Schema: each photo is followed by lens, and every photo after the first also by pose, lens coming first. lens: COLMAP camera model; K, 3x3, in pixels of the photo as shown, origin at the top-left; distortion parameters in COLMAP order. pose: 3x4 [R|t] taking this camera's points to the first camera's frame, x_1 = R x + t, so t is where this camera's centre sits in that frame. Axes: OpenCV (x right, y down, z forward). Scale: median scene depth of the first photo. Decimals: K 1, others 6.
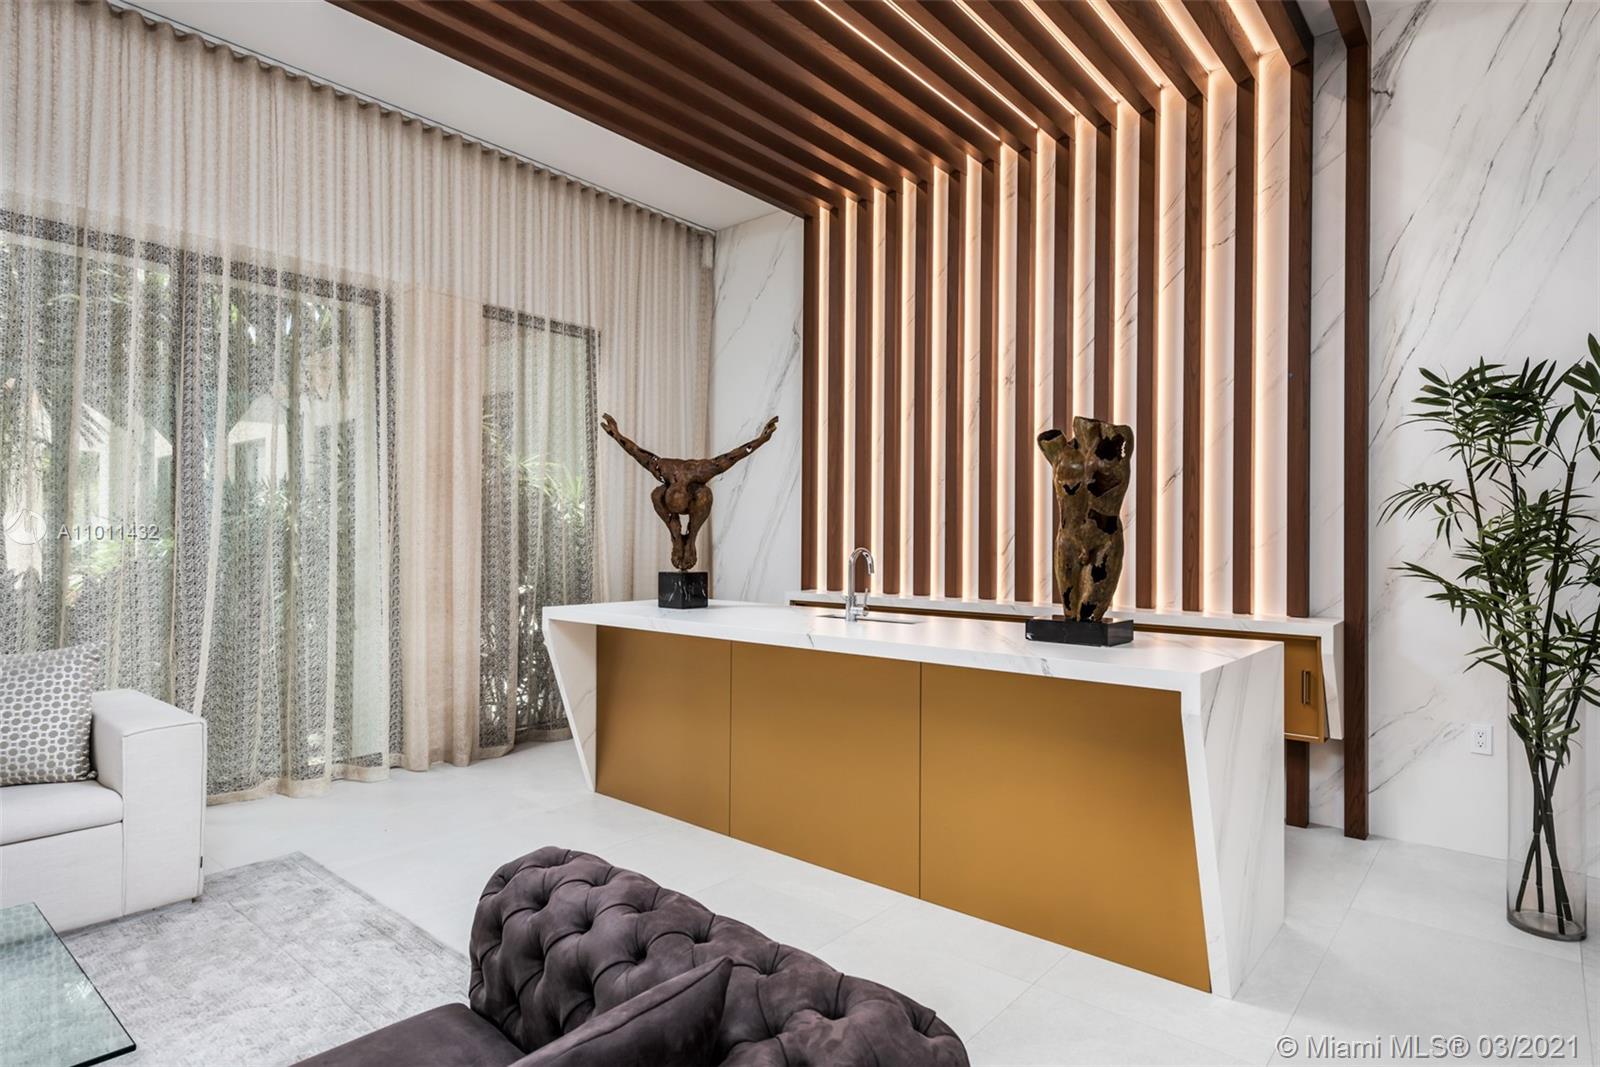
lens RADIAL K [[984.0, 0, 803.8], [0, 984.0, 531.2], [0, 0, 1]] dist [-0.000759, -0.000658]
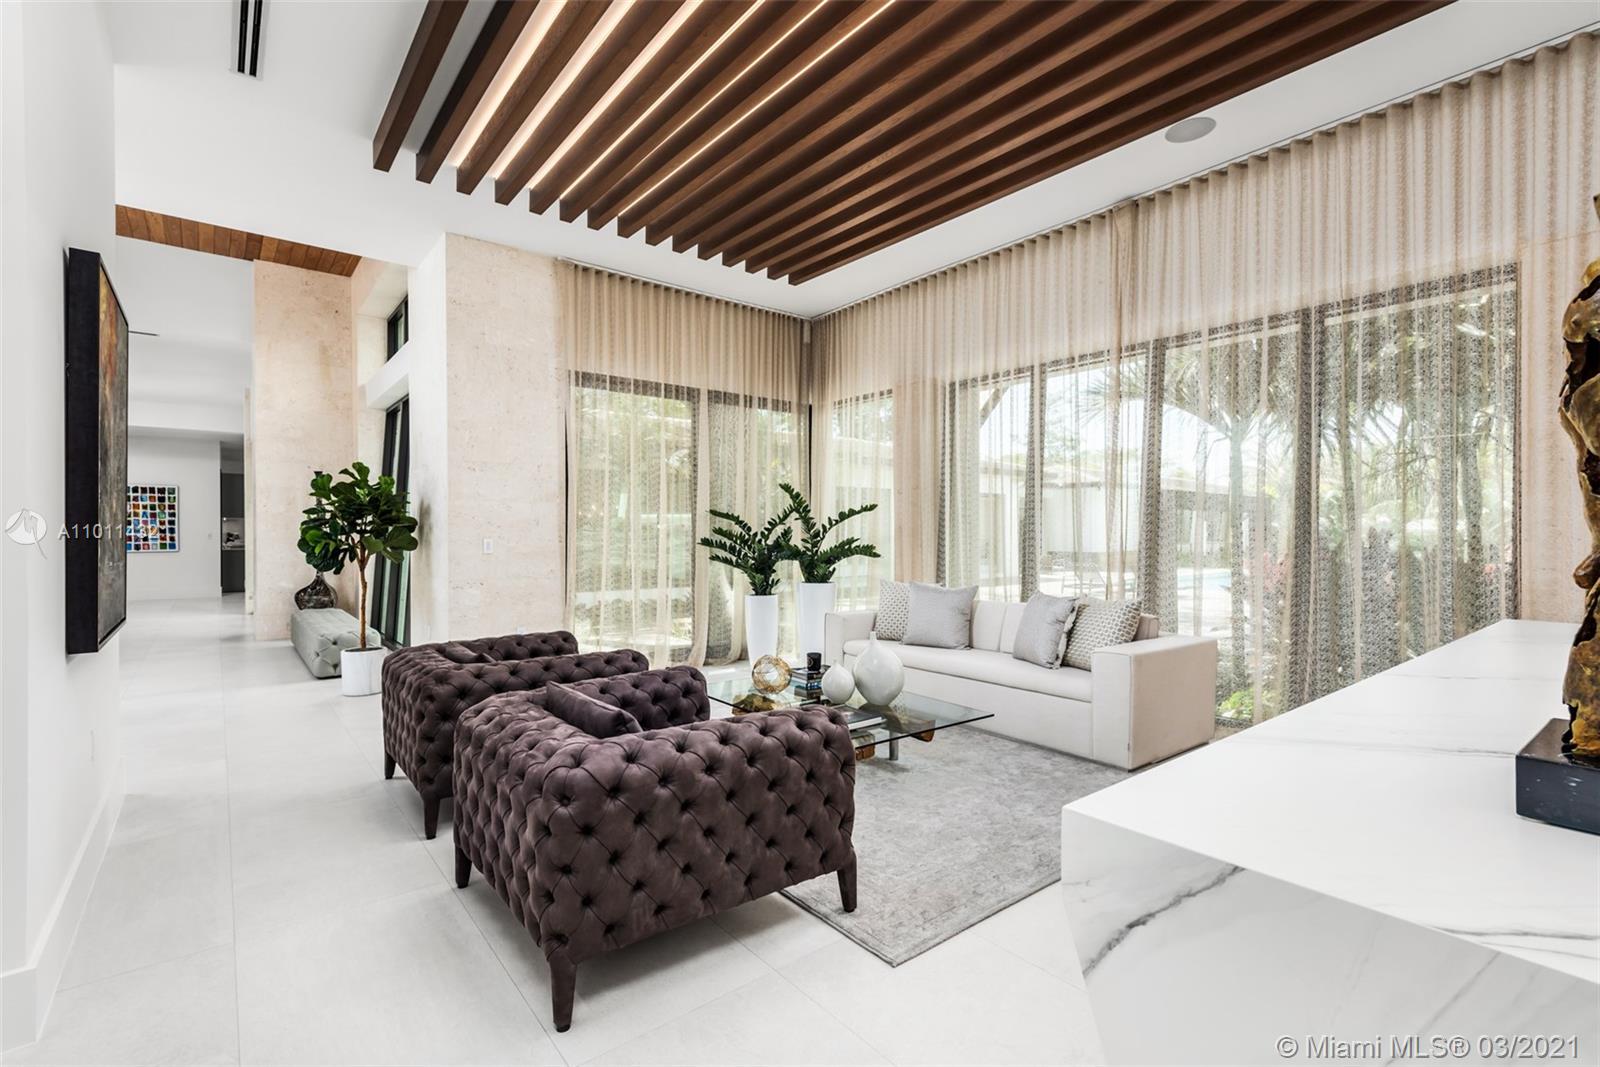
lens RADIAL K [[728.5, 0, 804.9], [0, 728.5, 534.9], [0, 0, 1]] dist [0.001030, 0.000094]
pose [[-0.265453, 0.003681, -0.964117, 0.508841], [0.000750, 0.999993, 0.003611, 0.006637], [0.964124, 0.000235, -0.265454, 0.686140]]
